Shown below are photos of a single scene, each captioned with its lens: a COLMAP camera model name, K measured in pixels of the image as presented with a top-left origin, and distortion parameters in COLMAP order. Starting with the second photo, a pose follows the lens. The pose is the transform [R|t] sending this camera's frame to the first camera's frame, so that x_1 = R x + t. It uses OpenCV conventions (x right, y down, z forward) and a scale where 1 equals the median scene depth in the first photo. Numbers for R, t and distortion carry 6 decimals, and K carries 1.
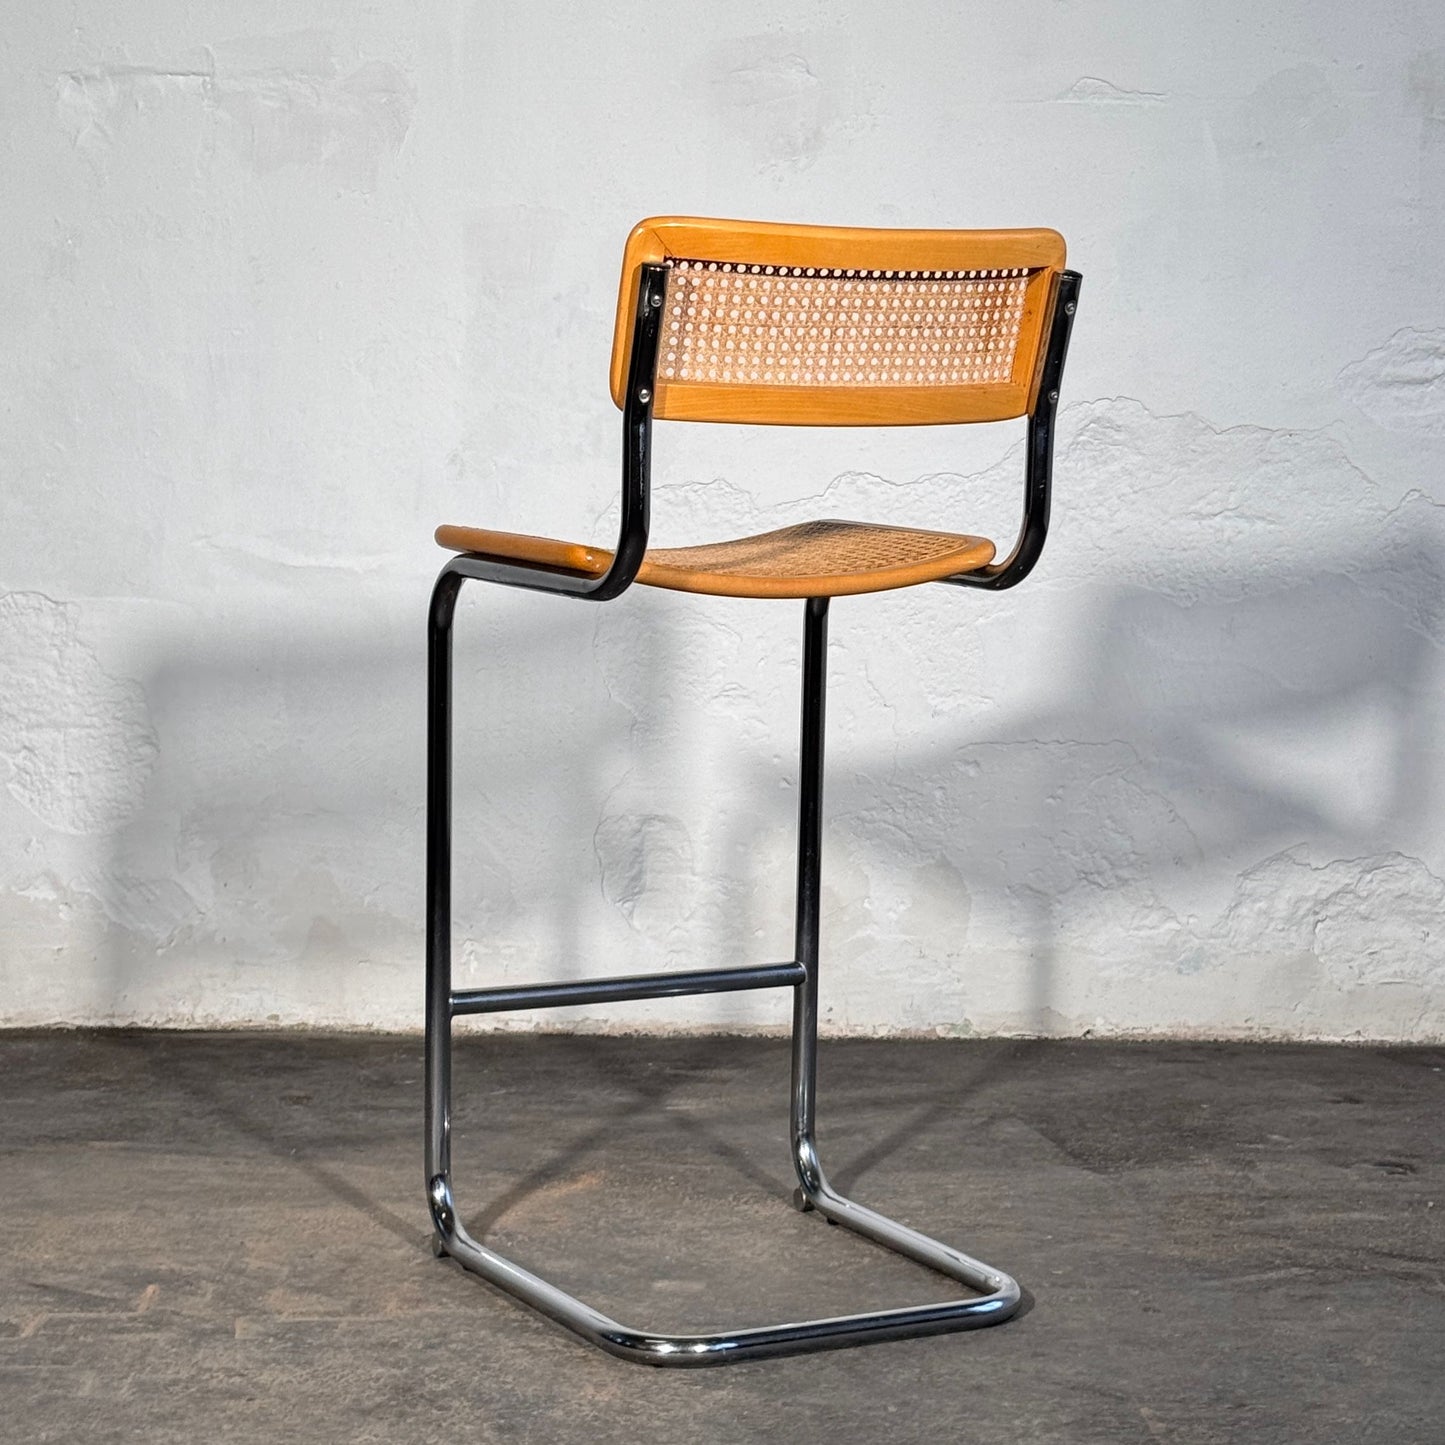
lens RADIAL K [[3558.9, 0, 724.7], [0, 3558.9, 687.7], [0, 0, 1]] dist [0.144596, 0.000000]
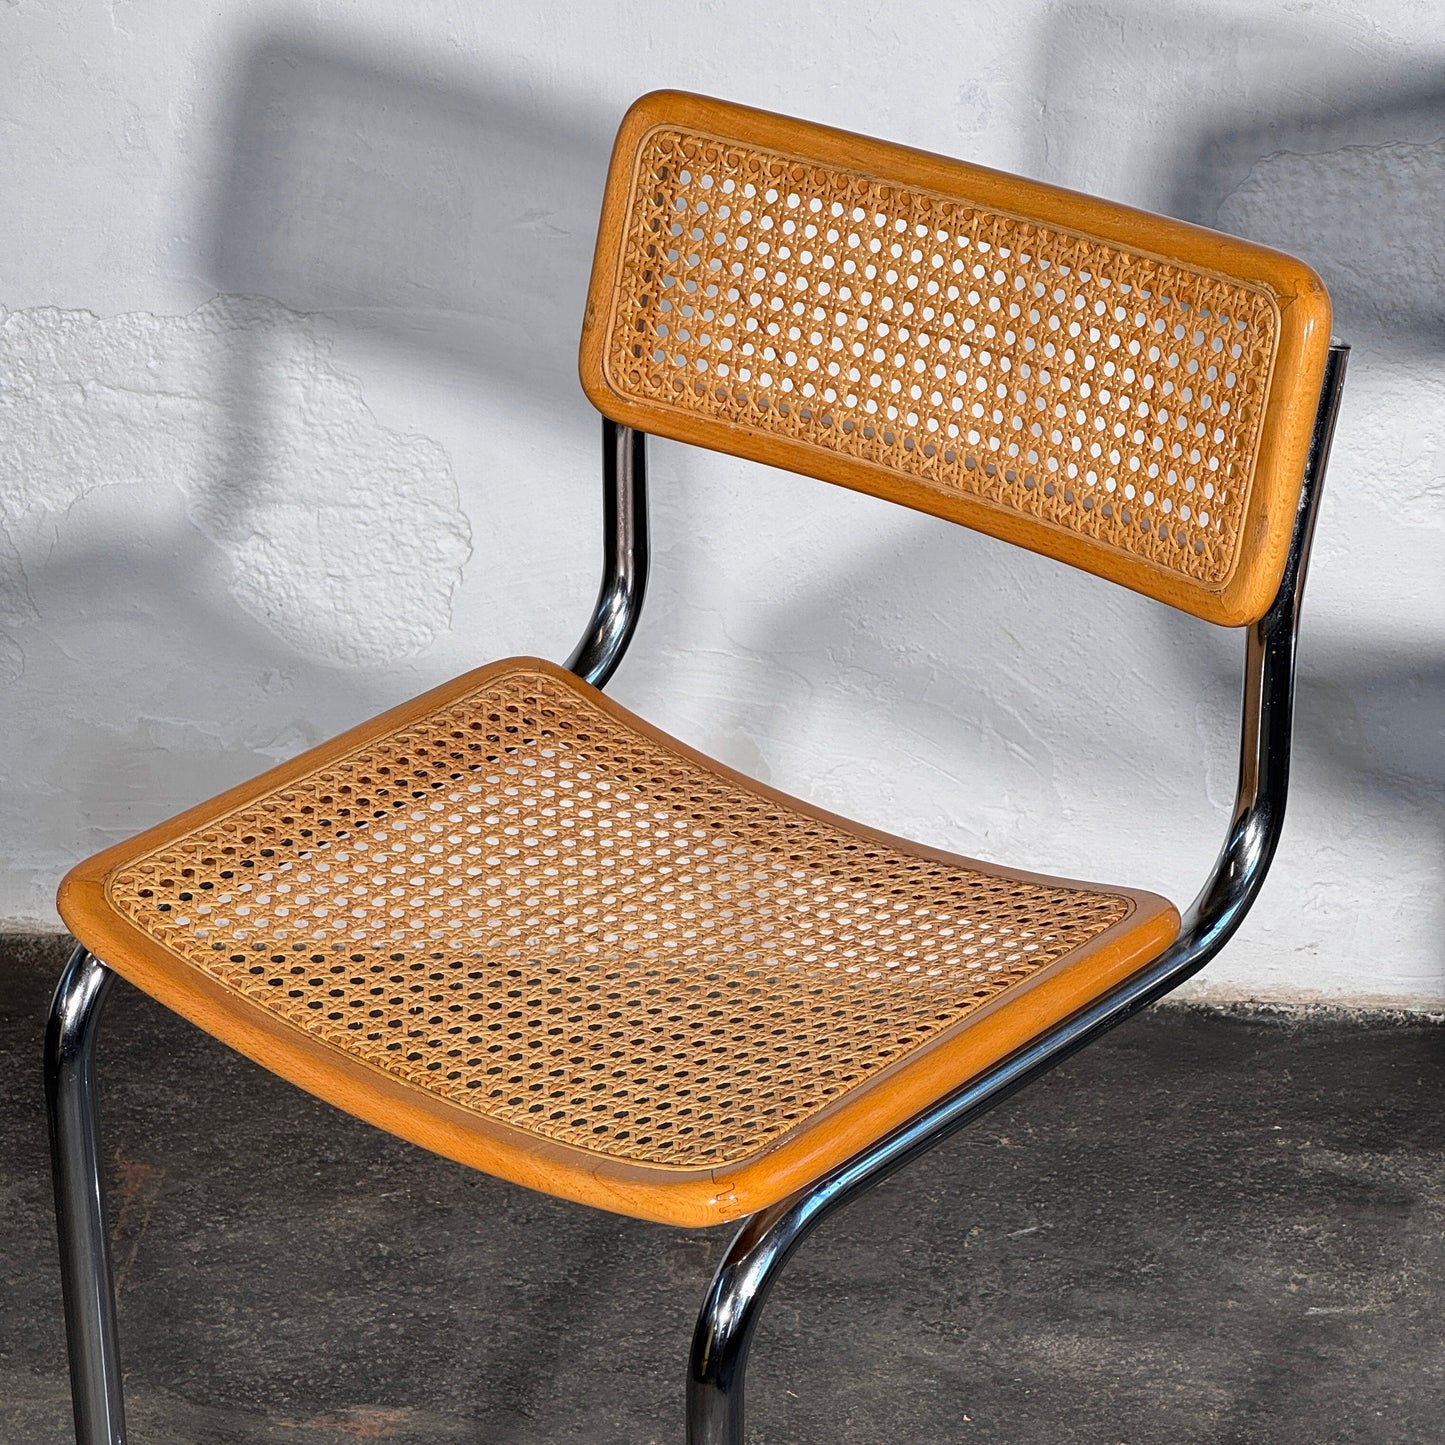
lens RADIAL K [[4291.1, 0, 718.0], [0, 4291.1, 668.2], [0, 0, 1]] dist [0.113789, 0.000000]
pose [[0.991506, 0.042521, -0.122911, -0.028543], [0.001722, 0.940669, 0.339320, -0.214911], [0.130047, -0.336650, 0.932606, 0.335363]]
